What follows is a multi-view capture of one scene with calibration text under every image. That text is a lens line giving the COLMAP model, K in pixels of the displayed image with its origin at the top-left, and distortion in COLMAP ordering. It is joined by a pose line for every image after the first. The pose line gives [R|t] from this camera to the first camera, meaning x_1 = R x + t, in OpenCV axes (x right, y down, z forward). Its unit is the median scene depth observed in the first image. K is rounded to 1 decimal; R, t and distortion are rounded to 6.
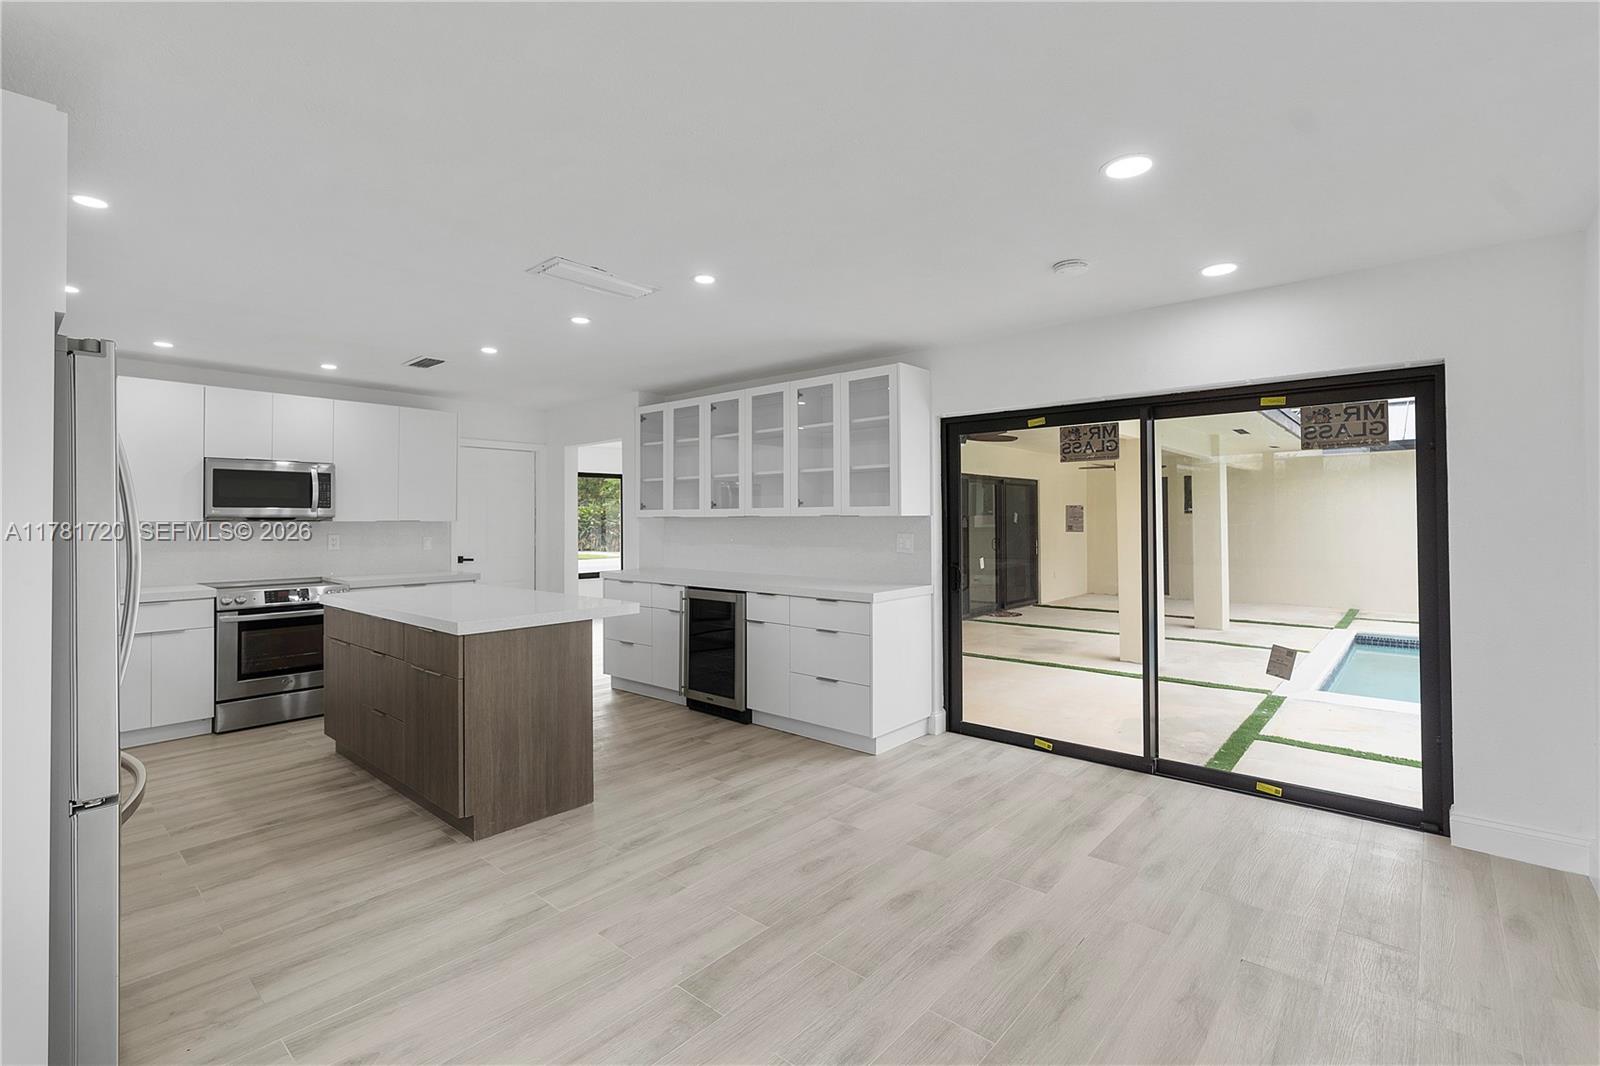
lens RADIAL K [[724.9, 0, 836.7], [0, 724.9, 515.6], [0, 0, 1]] dist [-0.002388, -0.000856]
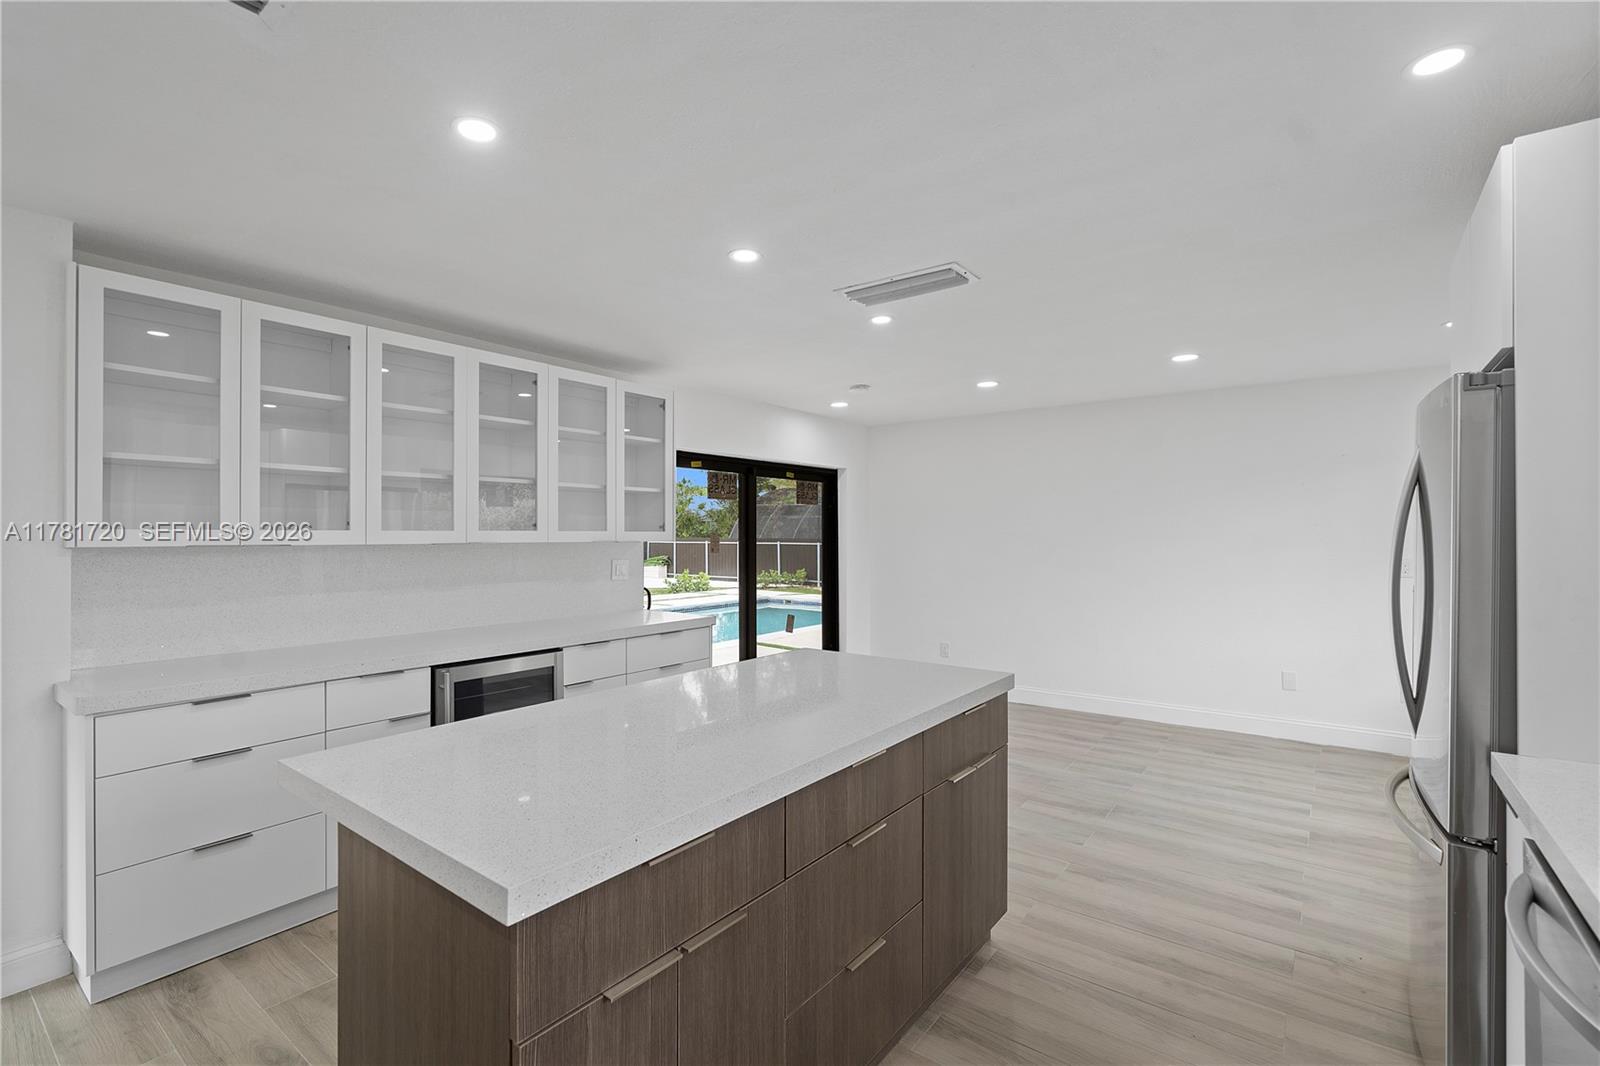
lens RADIAL K [[698.1, 0, 800.0], [0, 698.1, 533.0], [0, 0, 1]] dist [0.017060, 0.000276]
pose [[-0.035148, 0.006010, 0.999364, -1.268252], [0.000187, 0.999982, -0.006007, -0.008225], [-0.999382, -0.000024, -0.035148, 1.215498]]
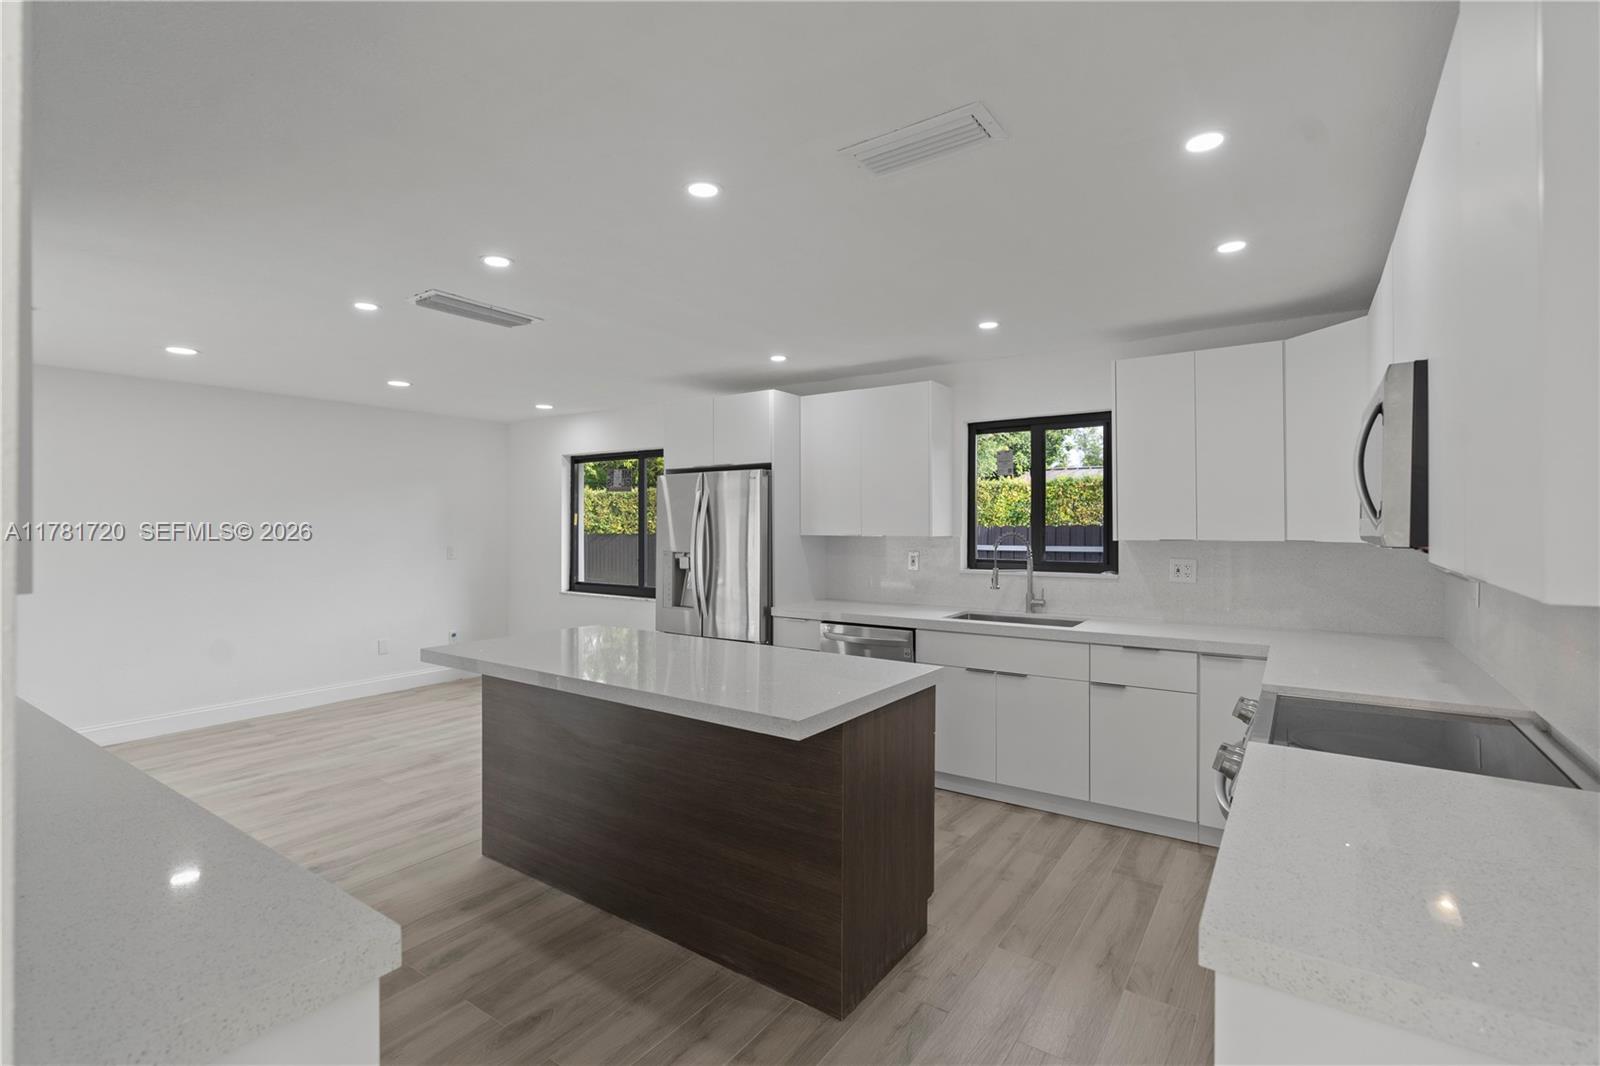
lens RADIAL K [[728.8, 0, 791.9], [0, 728.8, 537.5], [0, 0, 1]] dist [-0.001341, -0.000494]
pose [[-0.997759, 0.001795, -0.066890, -0.741365], [0.001351, 0.999977, 0.006684, -0.007147], [0.066901, 0.006579, -0.997738, 2.164169]]
